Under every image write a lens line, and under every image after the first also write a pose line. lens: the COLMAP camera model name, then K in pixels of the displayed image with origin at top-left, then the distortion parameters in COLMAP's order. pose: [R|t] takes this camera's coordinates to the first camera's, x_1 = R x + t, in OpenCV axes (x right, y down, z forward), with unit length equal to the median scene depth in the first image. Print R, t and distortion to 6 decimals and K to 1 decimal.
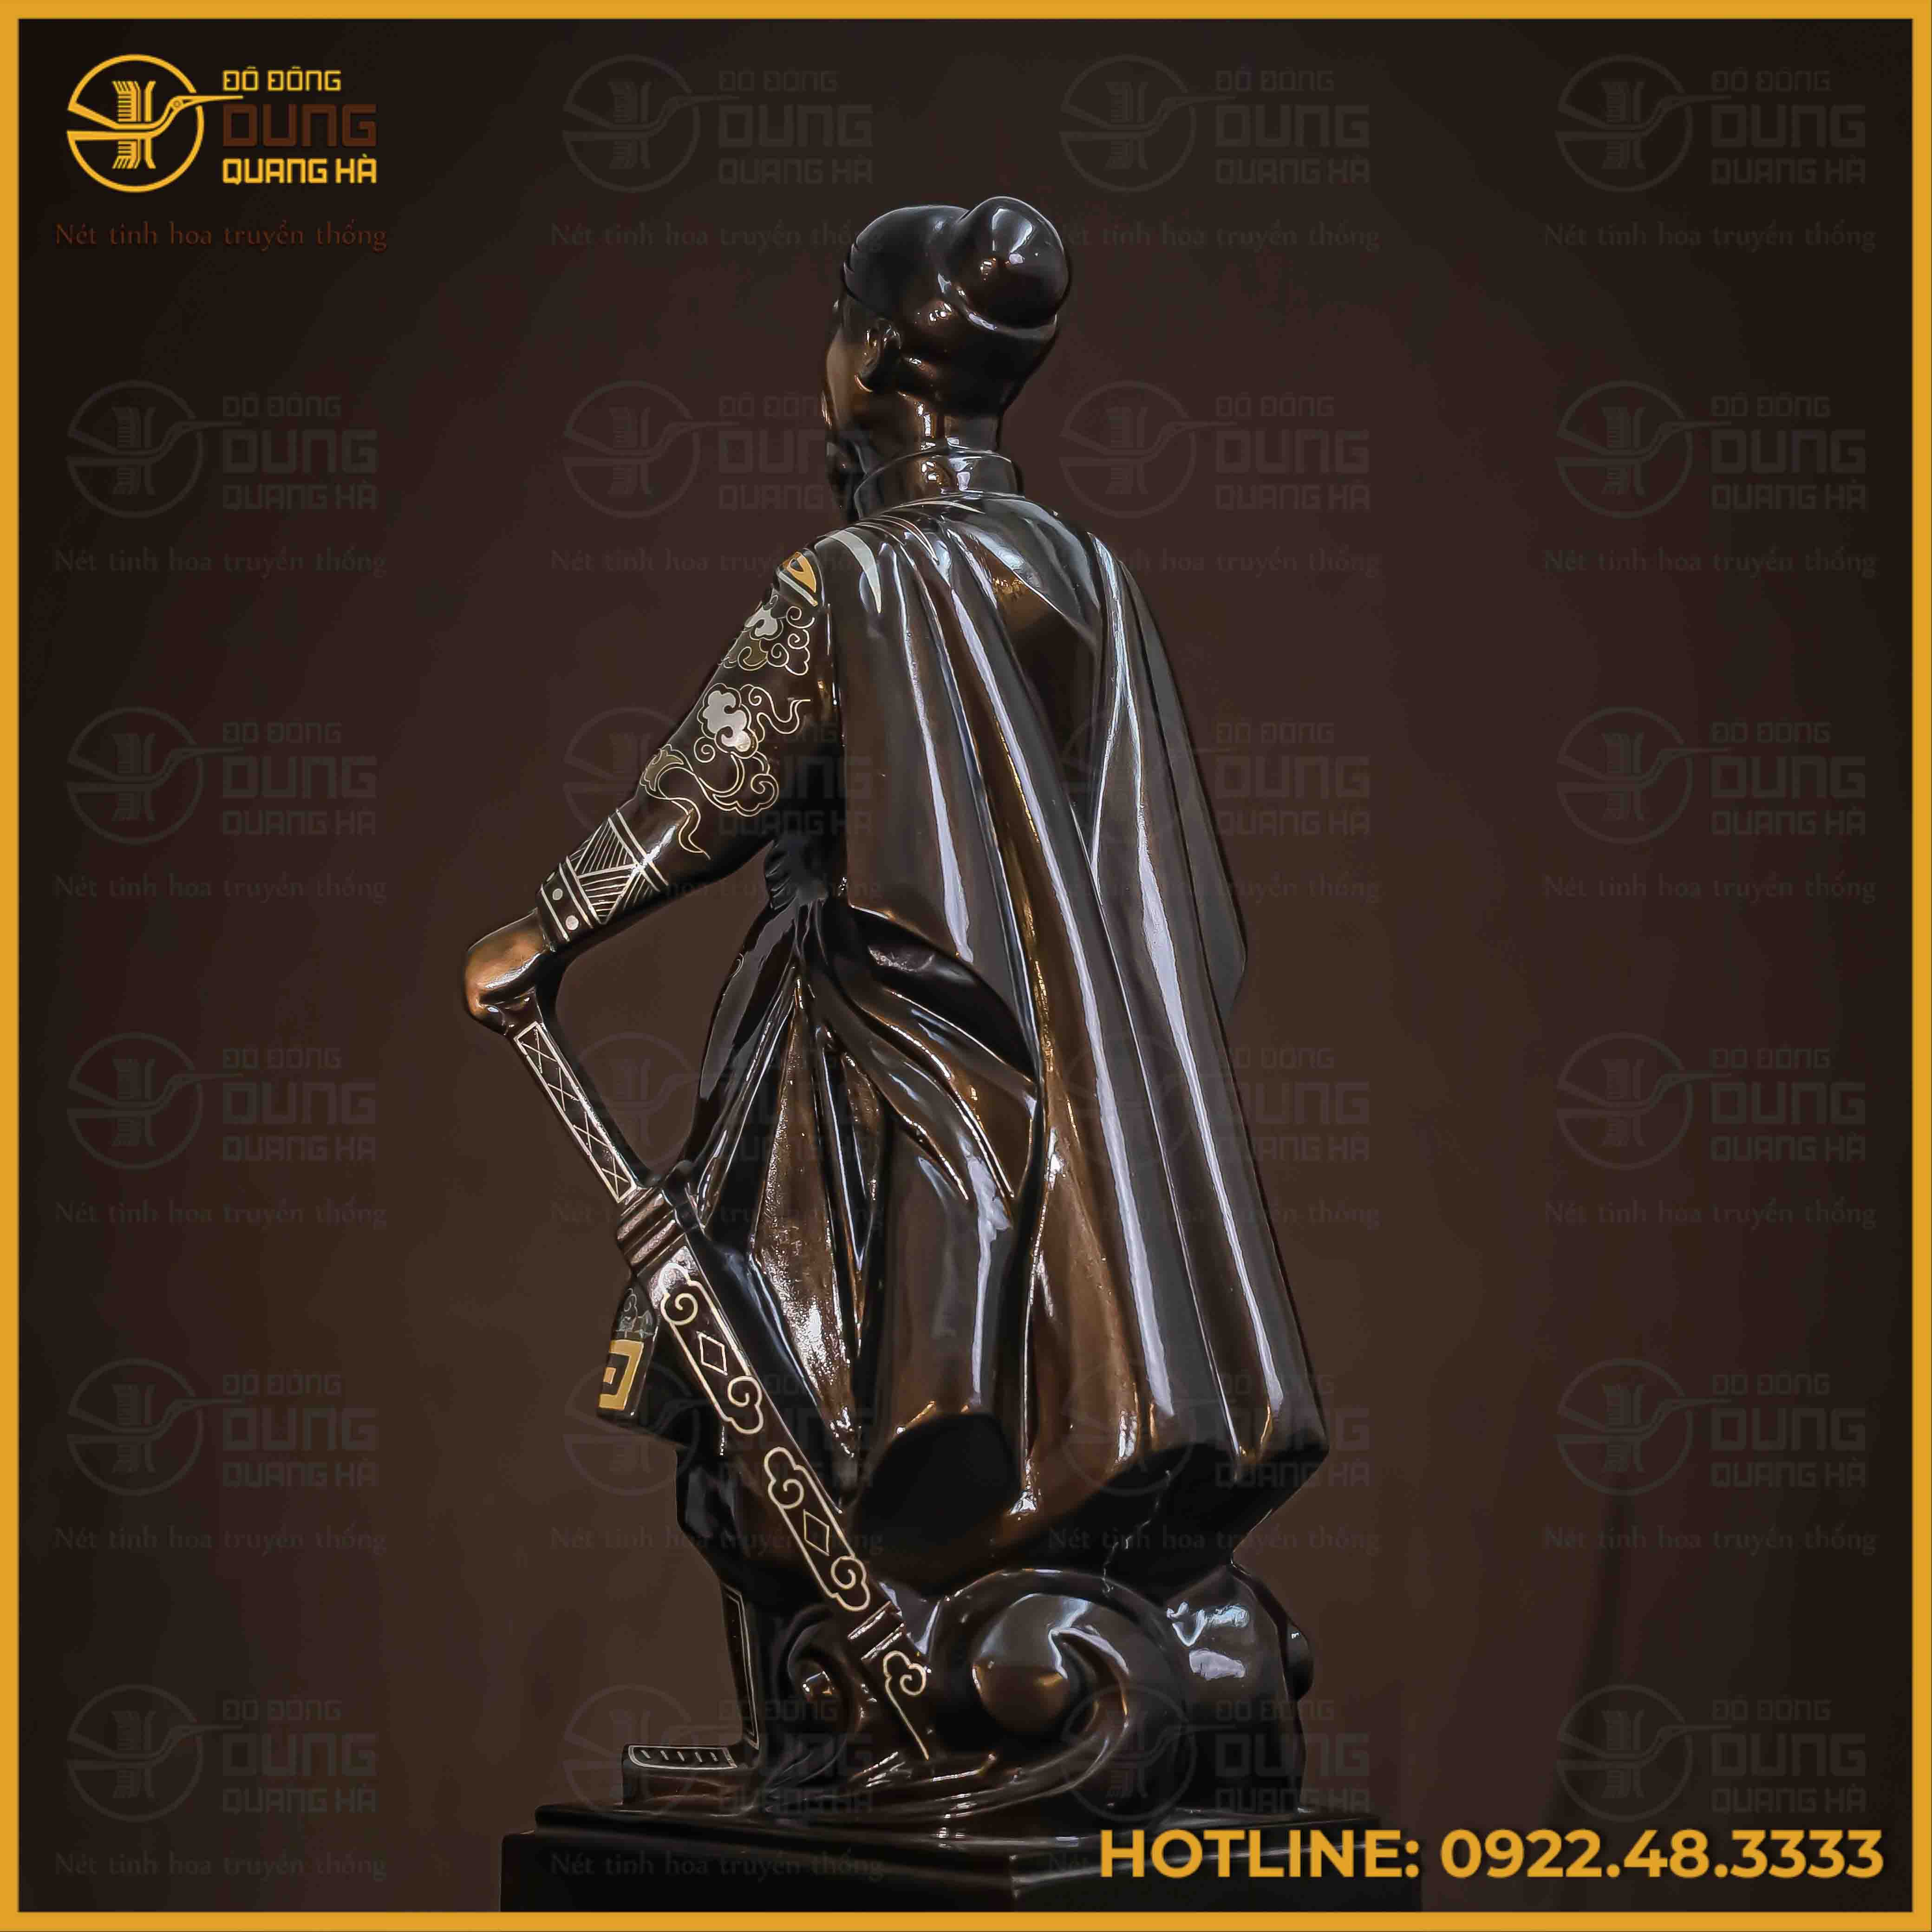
lens RADIAL K [[6250.0, 0, 908.4], [0, 6250.0, 973.3], [0, 0, 1]] dist [0.520533, -8.924485]
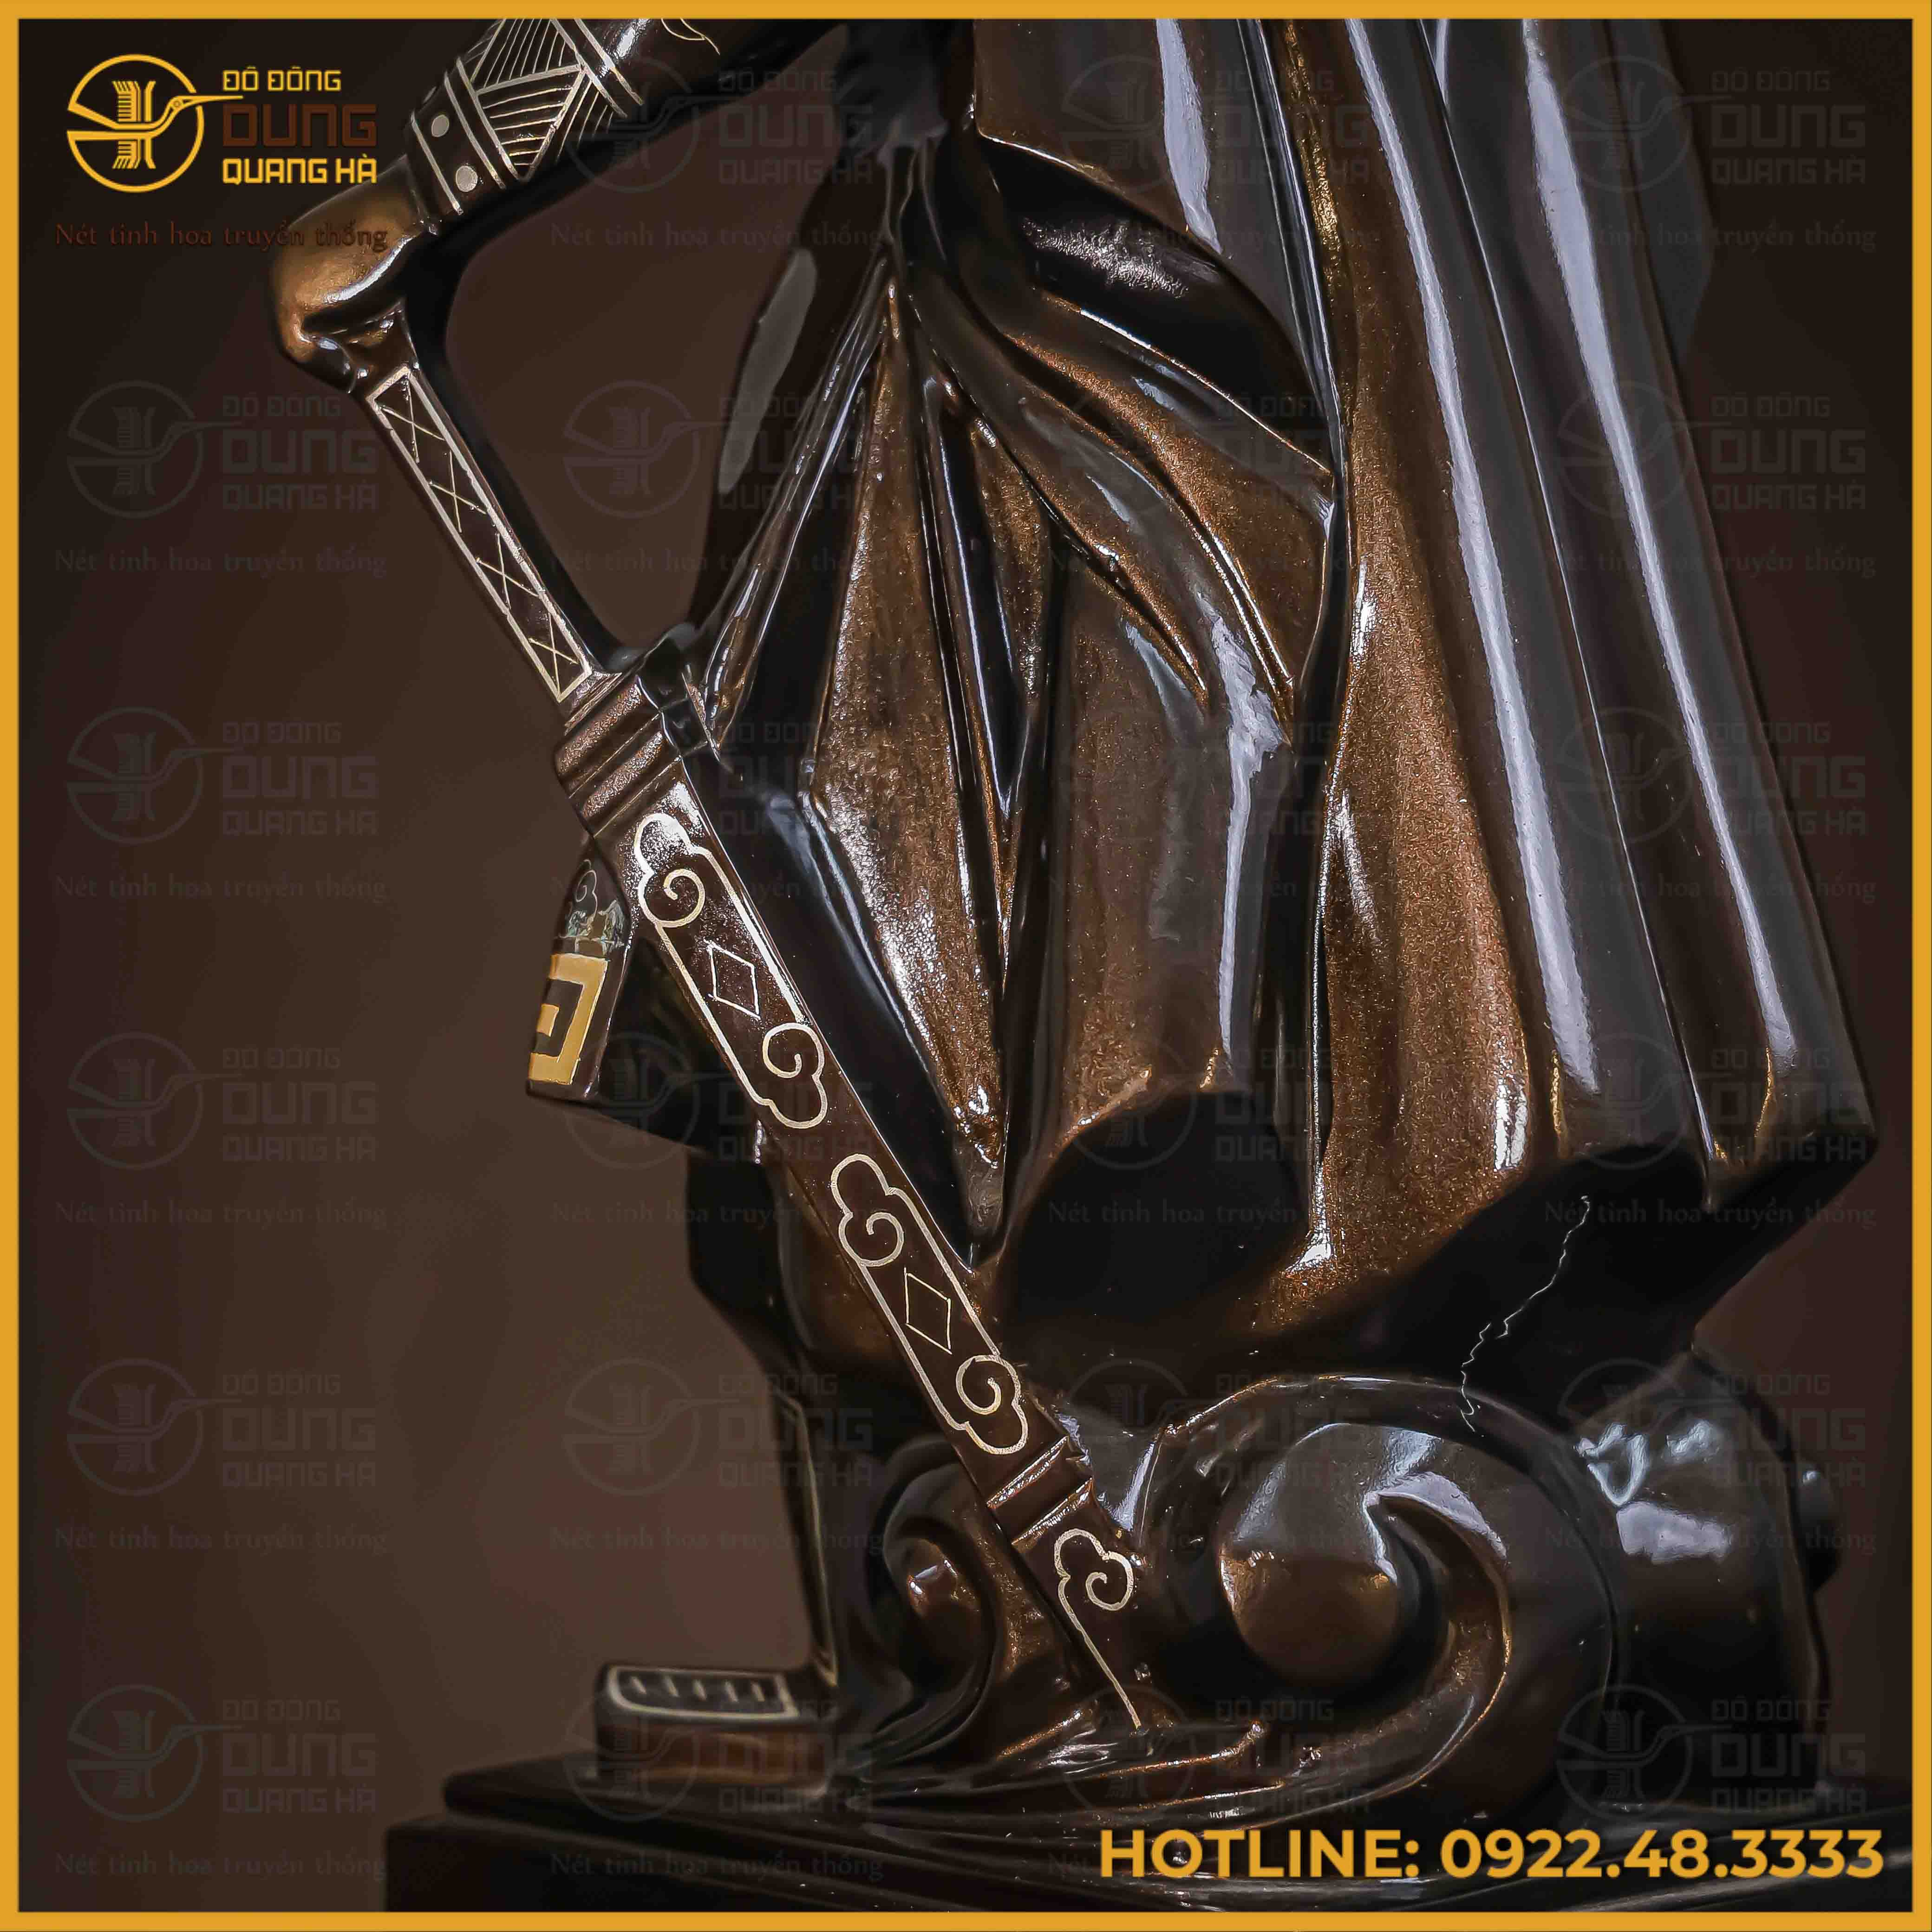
lens RADIAL K [[6250.0, 0, 908.4], [0, 6250.0, 973.3], [0, 0, 1]] dist [0.520533, -8.924485]
pose [[0.999069, -0.006226, -0.042678, 0.006650], [0.009696, 0.996620, 0.081571, 0.016147], [0.042026, -0.081909, 0.995753, 0.459428]]
